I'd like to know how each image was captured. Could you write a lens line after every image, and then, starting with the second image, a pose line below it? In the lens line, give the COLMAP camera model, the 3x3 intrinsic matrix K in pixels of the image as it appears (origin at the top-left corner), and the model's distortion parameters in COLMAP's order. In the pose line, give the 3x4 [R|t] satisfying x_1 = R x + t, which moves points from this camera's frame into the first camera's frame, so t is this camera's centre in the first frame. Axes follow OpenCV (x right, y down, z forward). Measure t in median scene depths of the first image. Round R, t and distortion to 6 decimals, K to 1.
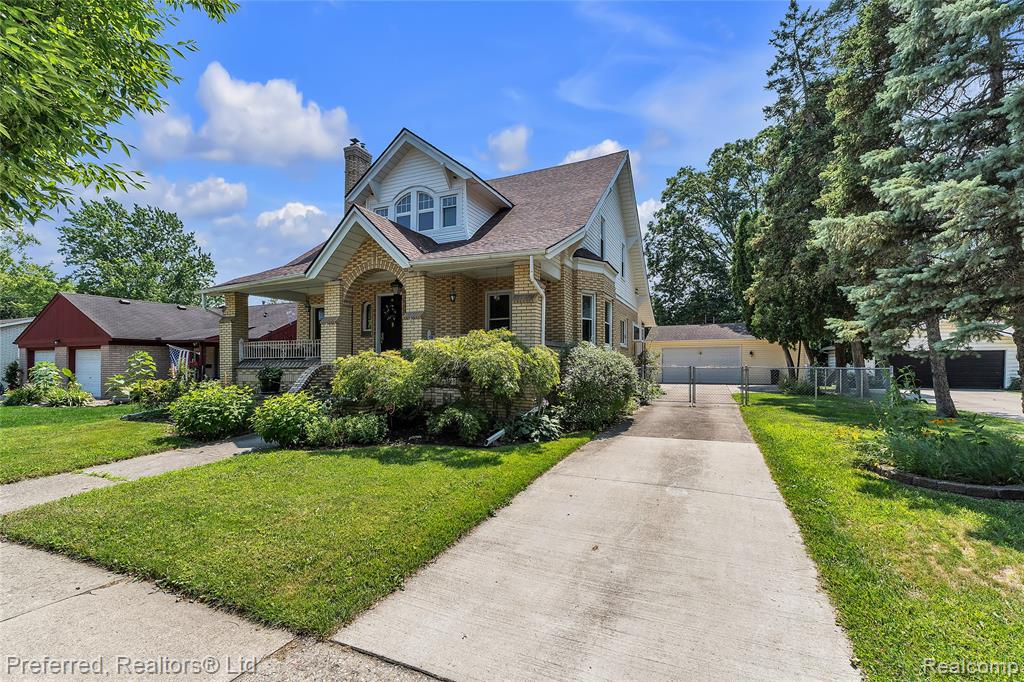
lens RADIAL K [[432.1, 0, 512.0], [0, 432.1, 341.0], [0, 0, 1]] dist [0.001540, 0.000141]
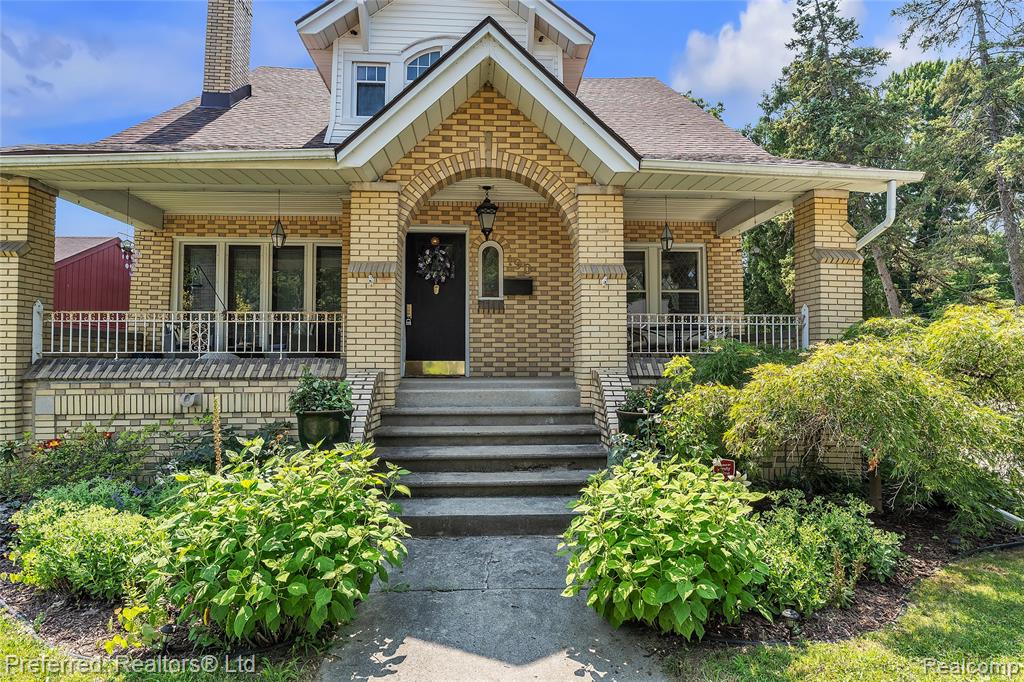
lens RADIAL K [[541.3, 0, 510.8], [0, 541.3, 318.1], [0, 0, 1]] dist [-0.000406, 0.000213]
pose [[0.890967, 0.044038, 0.451927, -0.462387], [-0.028234, 0.998733, -0.041659, 0.017357], [-0.453189, 0.024357, 0.891082, 0.384811]]
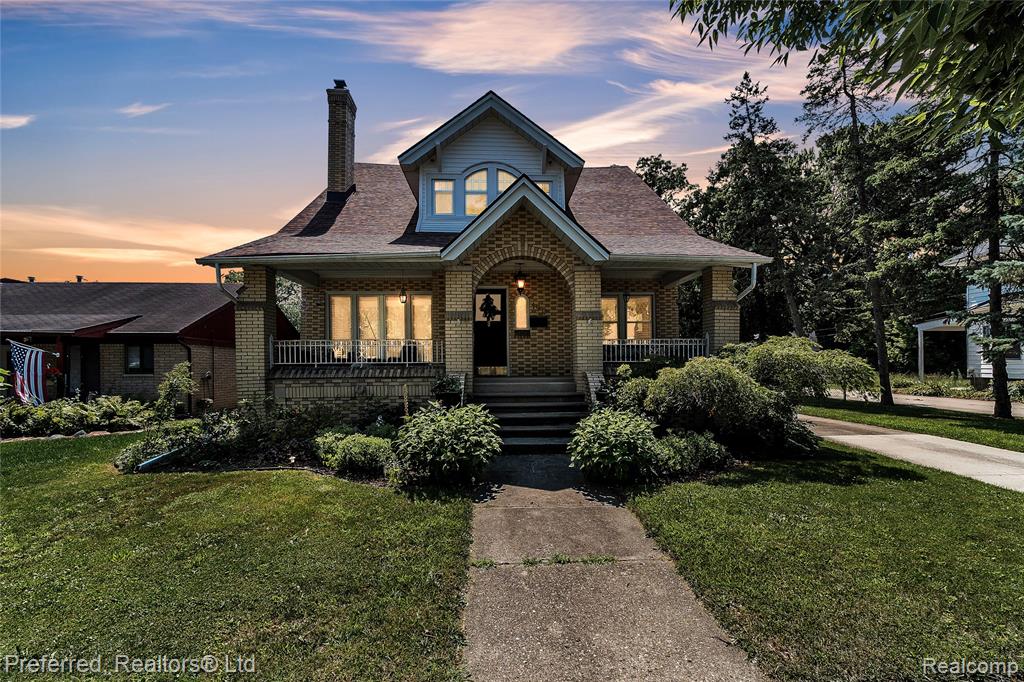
lens RADIAL K [[439.7, 0, 512.0], [0, 439.7, 341.0], [0, 0, 1]] dist [0.010765, 0.000482]
pose [[0.897843, 0.027580, 0.439452, -0.580898], [-0.021747, 0.999596, -0.018302, 0.008736], [-0.439779, 0.006875, 0.898080, 0.213995]]
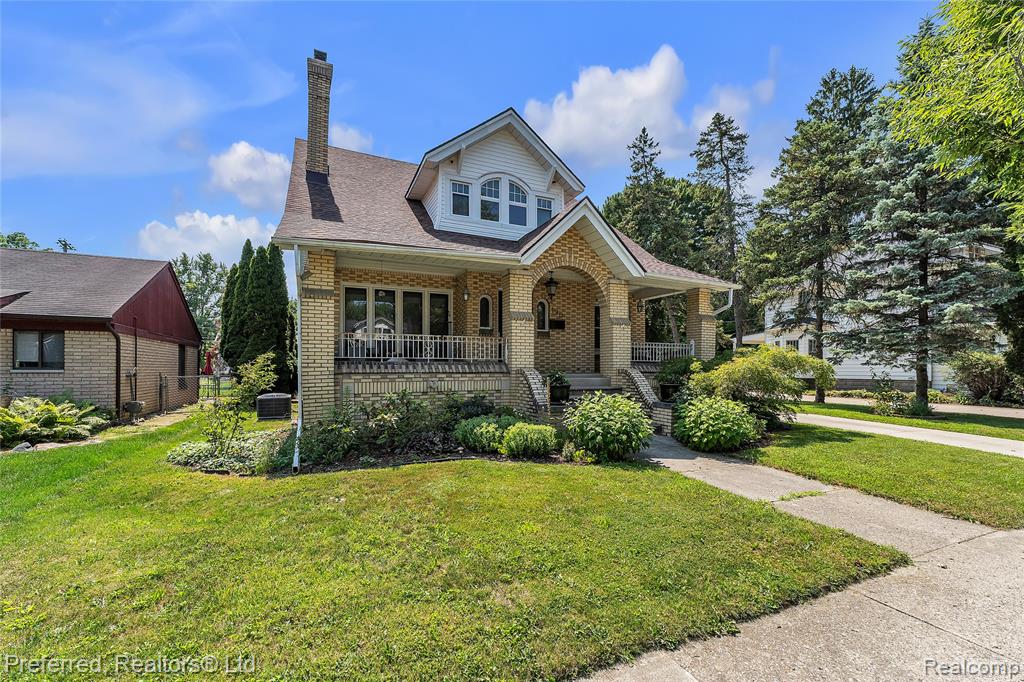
lens RADIAL K [[439.7, 0, 512.0], [0, 439.7, 341.0], [0, 0, 1]] dist [0.010765, 0.000482]
pose [[0.673634, 0.056901, 0.736871, -0.902918], [-0.042777, 0.998362, -0.037987, 0.028802], [-0.737826, -0.005932, 0.674965, 0.375127]]
